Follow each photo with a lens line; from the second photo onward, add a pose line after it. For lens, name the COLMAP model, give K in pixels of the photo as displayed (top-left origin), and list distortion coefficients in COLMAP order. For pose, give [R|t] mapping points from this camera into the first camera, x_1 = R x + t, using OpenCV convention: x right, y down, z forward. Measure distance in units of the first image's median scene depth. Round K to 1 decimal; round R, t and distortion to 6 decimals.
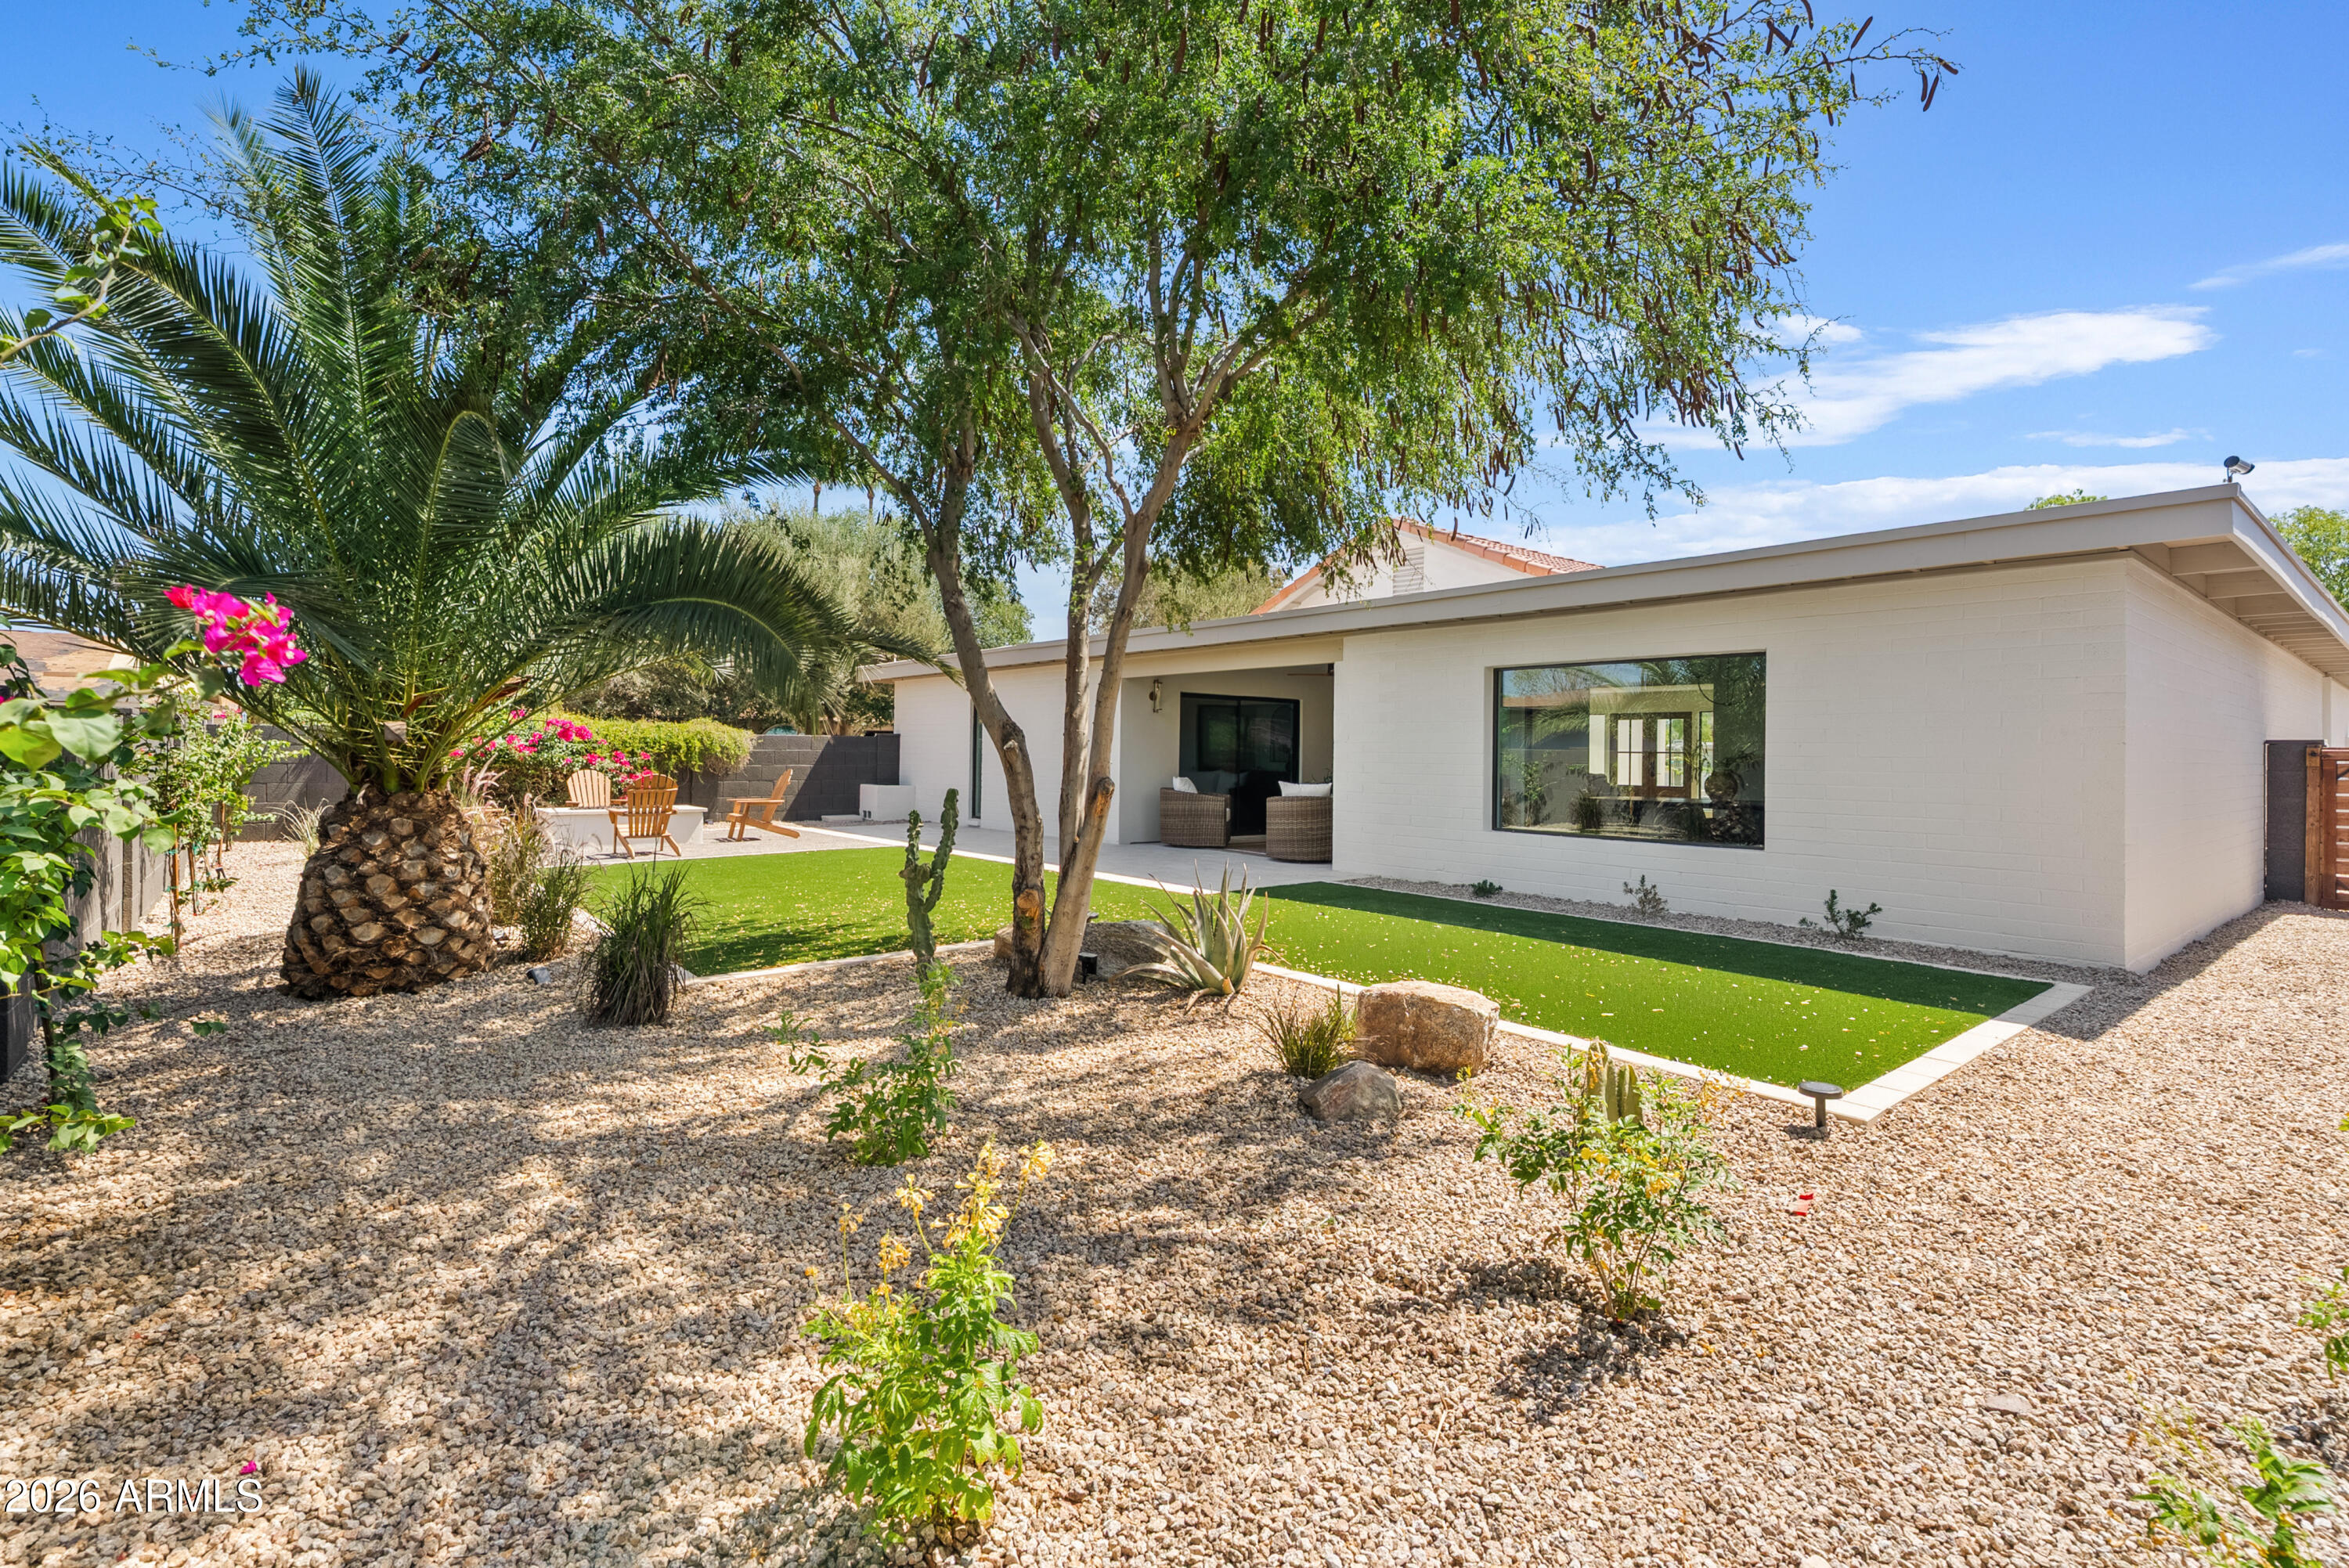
lens RADIAL K [[1090.4, 0, 1158.7], [0, 1090.4, 769.2], [0, 0, 1]] dist [-0.009048, 0.002659]
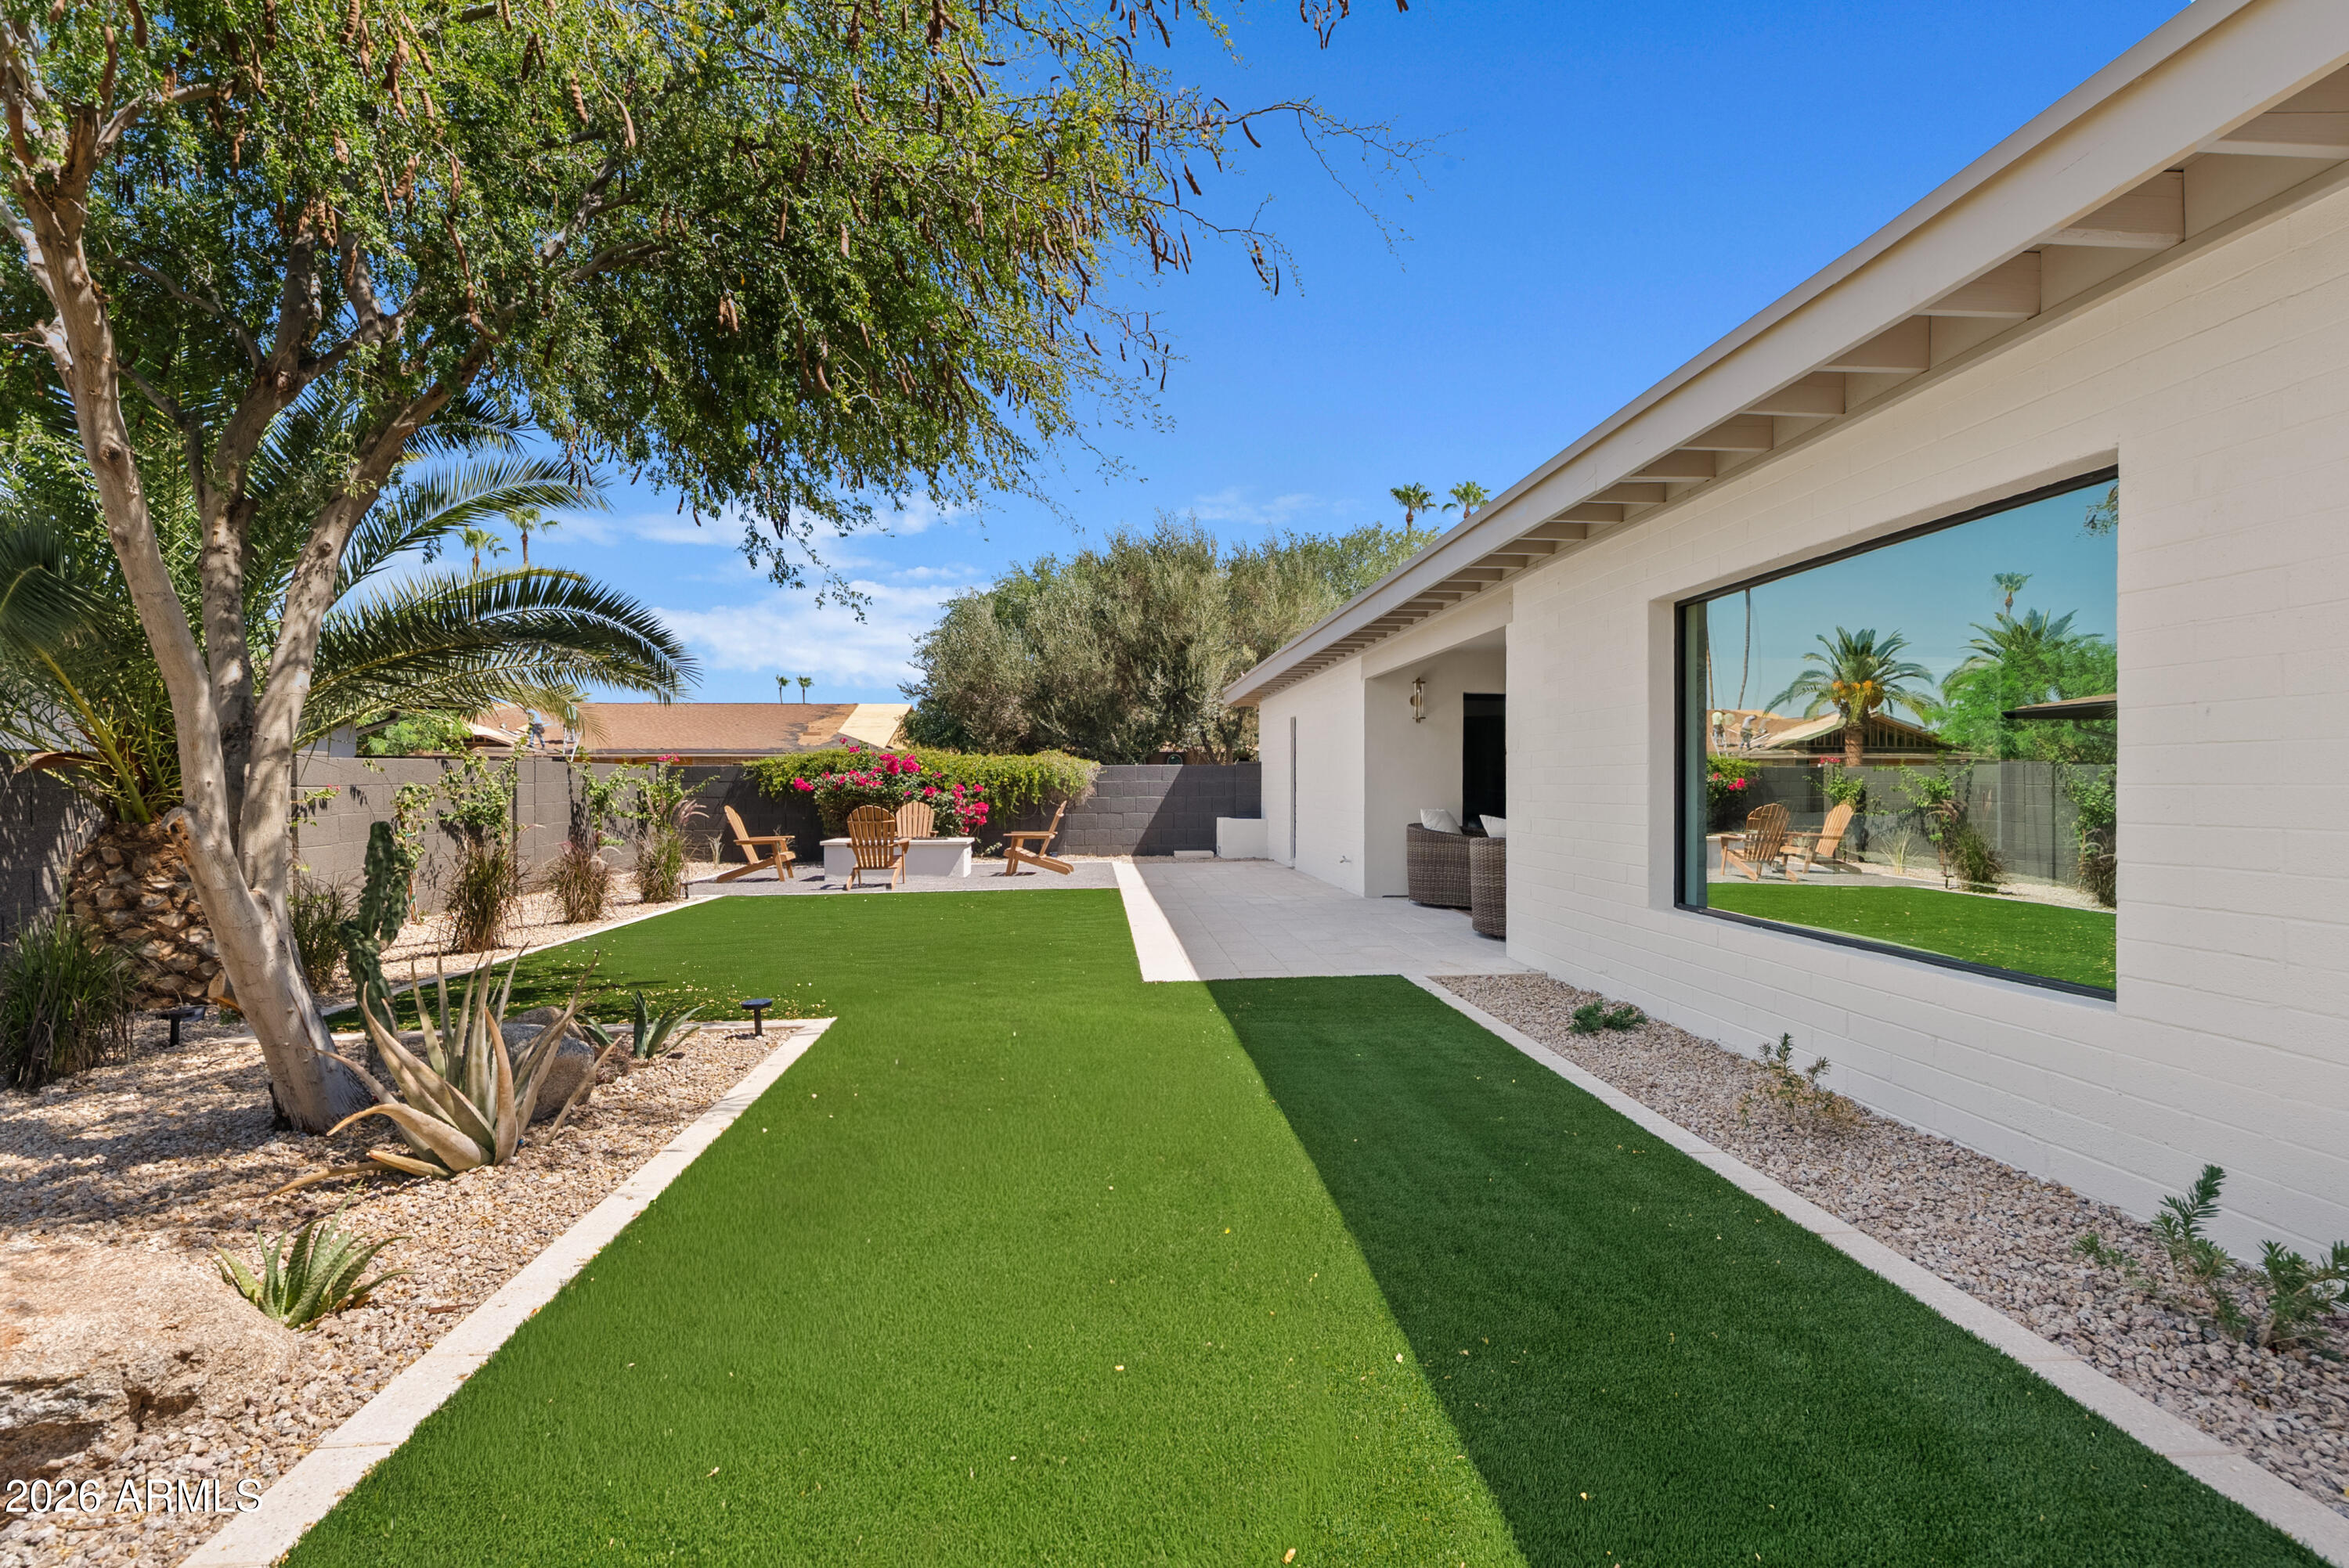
lens RADIAL K [[1090.4, 0, 1175.0], [0, 1090.4, 787.5], [0, 0, 1]] dist [-0.009048, 0.002659]
pose [[0.815012, -0.011237, -0.579335, 0.289907], [0.003195, 0.999884, -0.014901, 0.002568], [0.579435, 0.010294, 0.814953, 0.295535]]
